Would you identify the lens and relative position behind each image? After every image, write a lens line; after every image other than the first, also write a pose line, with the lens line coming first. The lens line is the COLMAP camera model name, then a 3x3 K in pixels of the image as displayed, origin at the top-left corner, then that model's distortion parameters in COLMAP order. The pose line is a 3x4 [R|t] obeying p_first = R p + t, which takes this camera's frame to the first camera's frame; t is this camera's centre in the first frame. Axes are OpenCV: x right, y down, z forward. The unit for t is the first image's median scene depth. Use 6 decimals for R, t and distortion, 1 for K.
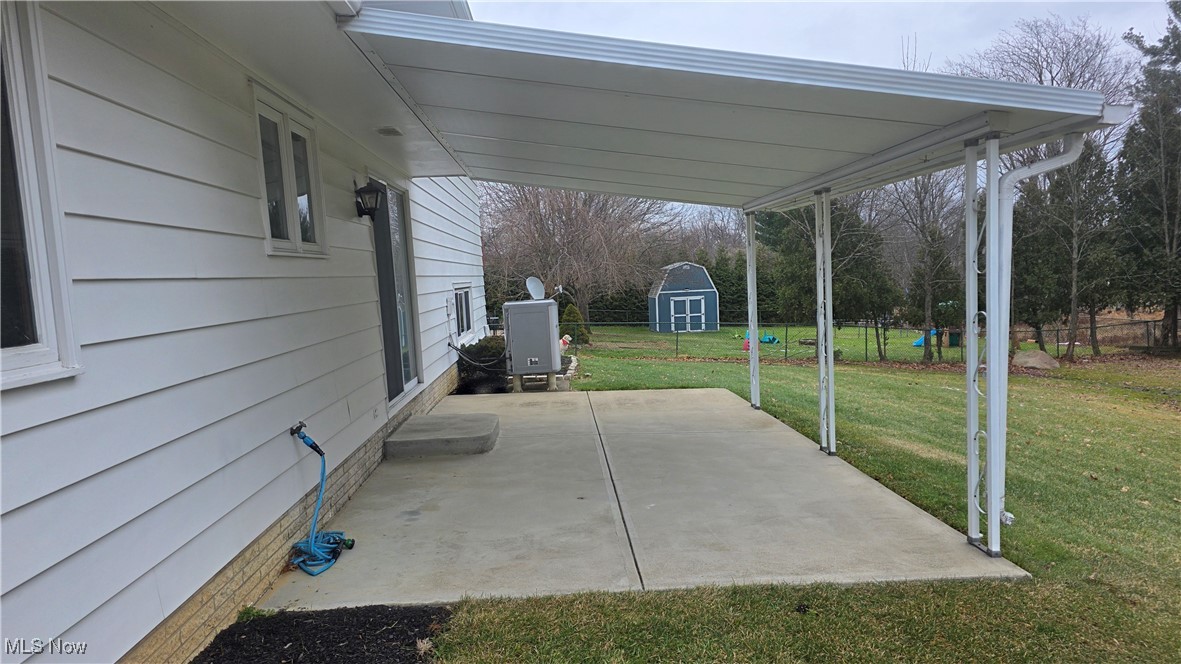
lens RADIAL K [[787.8, 0, 590.5], [0, 787.8, 332.0], [0, 0, 1]] dist [0.077165, -0.000841]
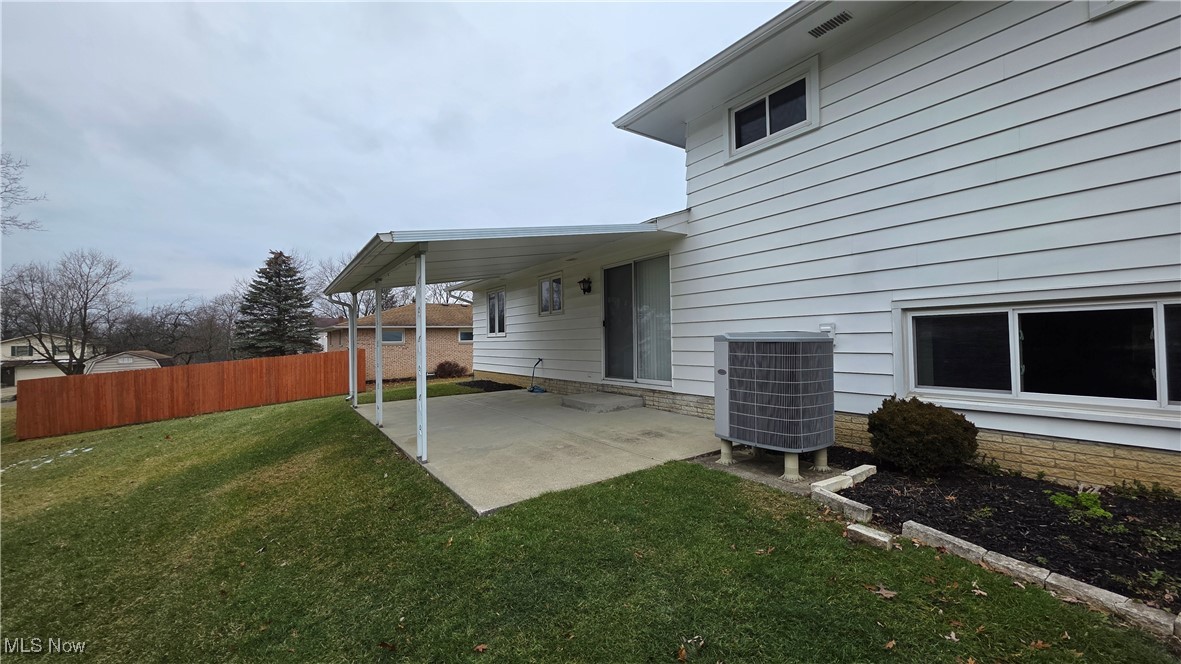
lens RADIAL K [[467.9, 0, 590.5], [0, 467.9, 332.0], [0, 0, 1]] dist [-0.040354, 0.000026]
pose [[-0.847398, 0.056691, -0.527923, 0.437983], [0.020678, 0.997053, 0.073877, -0.126959], [0.530556, 0.051686, -0.846073, 2.135607]]
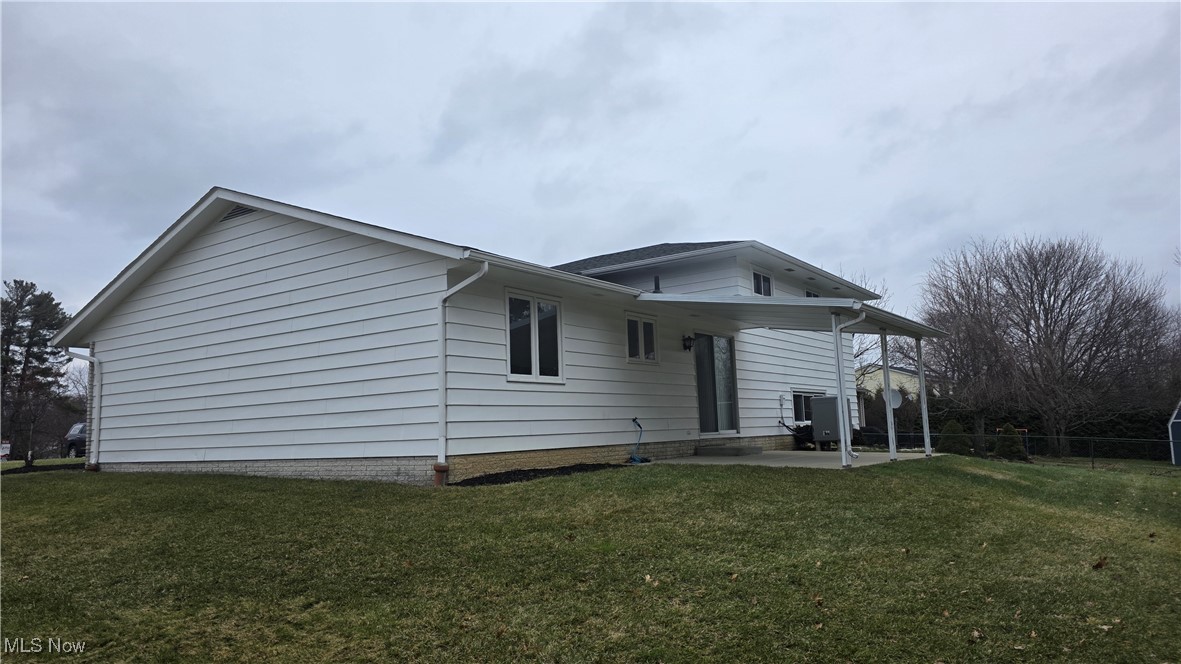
lens RADIAL K [[787.8, 0, 590.5], [0, 787.8, 332.0], [0, 0, 1]] dist [0.077165, -0.000841]
pose [[0.788306, -0.072640, -0.610981, 0.918891], [-0.038250, 0.985300, -0.166494, 0.203922], [0.614094, 0.154619, 0.773939, -0.998161]]
